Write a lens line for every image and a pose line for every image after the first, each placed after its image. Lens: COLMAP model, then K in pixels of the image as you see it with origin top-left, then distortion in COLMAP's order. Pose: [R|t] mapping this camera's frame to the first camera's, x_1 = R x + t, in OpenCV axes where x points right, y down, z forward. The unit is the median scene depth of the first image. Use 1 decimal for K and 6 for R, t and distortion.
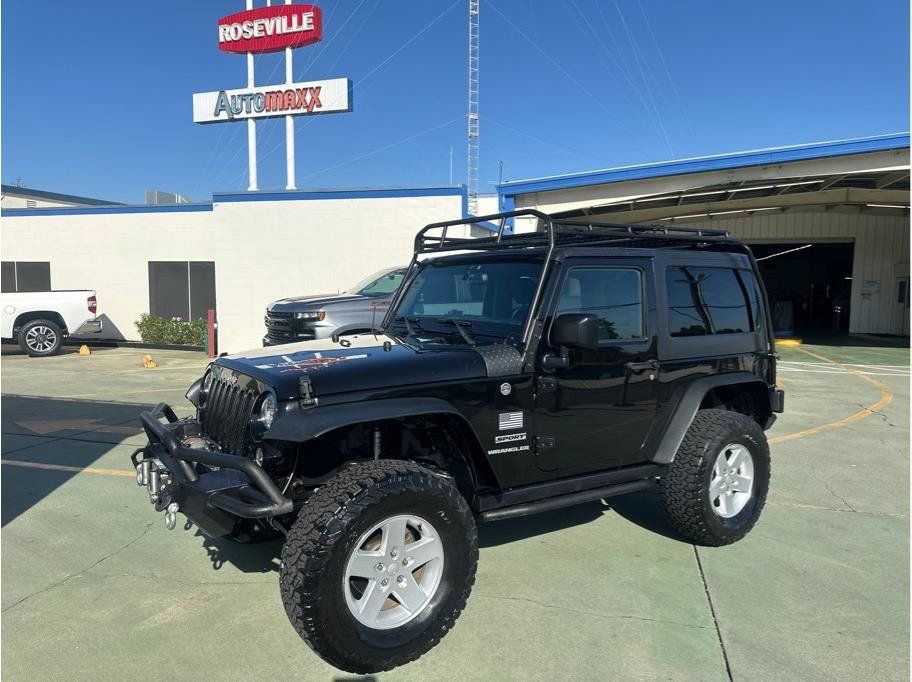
lens RADIAL K [[635.4, 0, 454.6], [0, 635.4, 335.2], [0, 0, 1]] dist [0.069376, -0.099779]
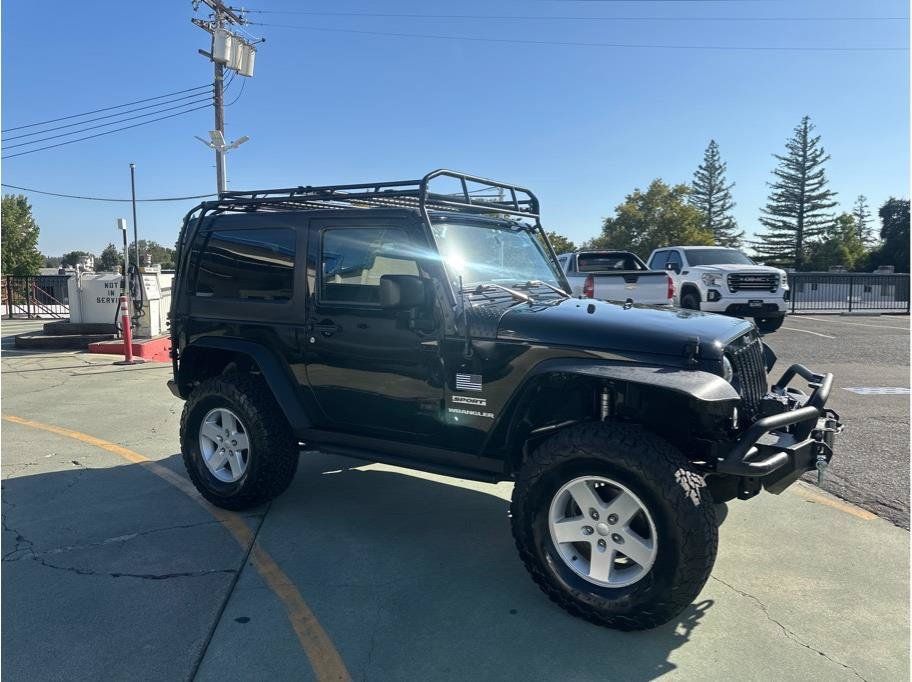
lens RADIAL K [[629.5, 0, 457.6], [0, 629.5, 336.8], [0, 0, 1]] dist [0.087135, -0.141362]
pose [[-0.388465, -0.110082, 0.914864, -0.099060], [0.063346, 0.987299, 0.145695, -0.010258], [-0.919284, 0.114551, -0.376558, 0.163855]]
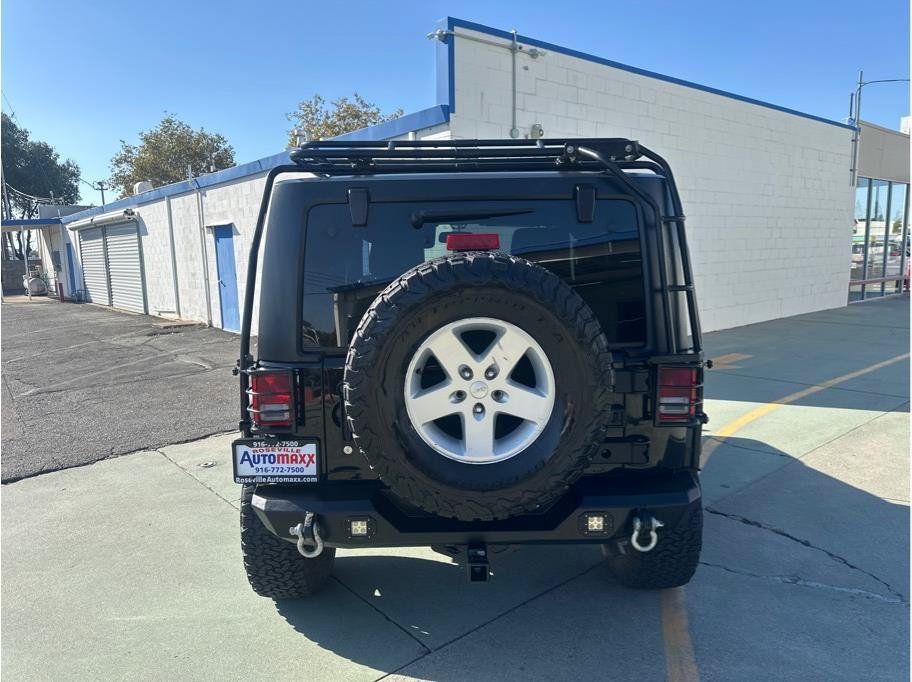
lens RADIAL K [[640.3, 0, 454.1], [0, 640.3, 335.1], [0, 0, 1]] dist [0.035026, -0.047338]
pose [[-0.560876, 0.111257, -0.820390, 0.107083], [-0.044966, 0.985373, 0.164373, -0.011609], [0.826677, 0.129083, -0.547670, 0.183689]]
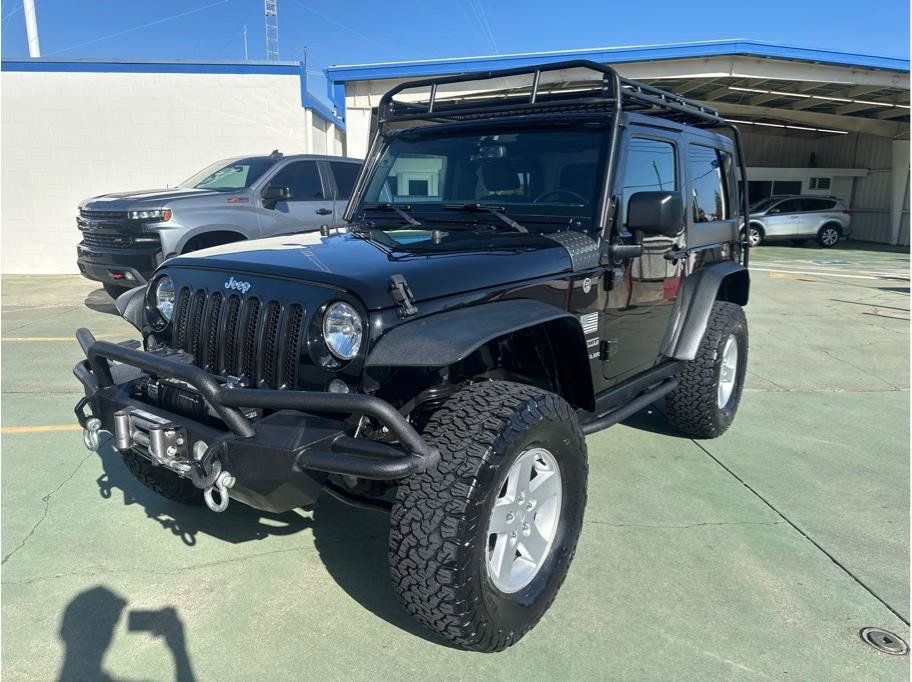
lens RADIAL K [[639.6, 0, 456.0], [0, 639.6, 341.0], [0, 0, 1]] dist [0.055088, -0.077629]
pose [[0.947123, -0.067587, 0.313673, -0.031570], [0.020289, 0.988223, 0.151672, 0.002527], [-0.320229, -0.137288, 0.937339, 0.024816]]
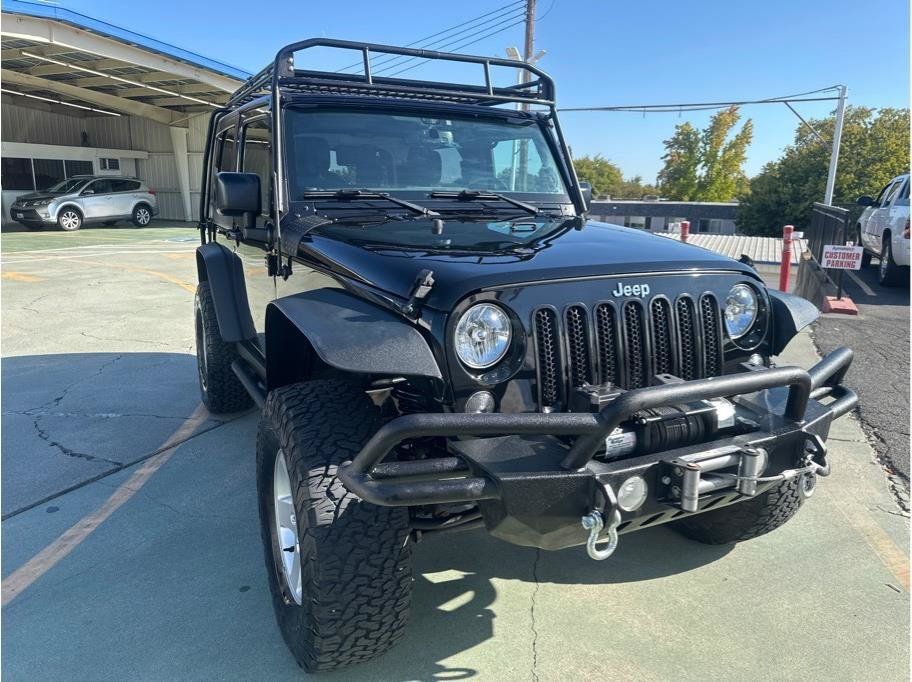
lens RADIAL K [[640.3, 0, 454.1], [0, 640.3, 335.1], [0, 0, 1]] dist [0.035026, -0.047338]
pose [[0.151425, -0.223834, 0.962792, -0.086928], [0.055080, 0.974421, 0.217875, -0.002678], [-0.986933, 0.020039, 0.159880, 0.097610]]
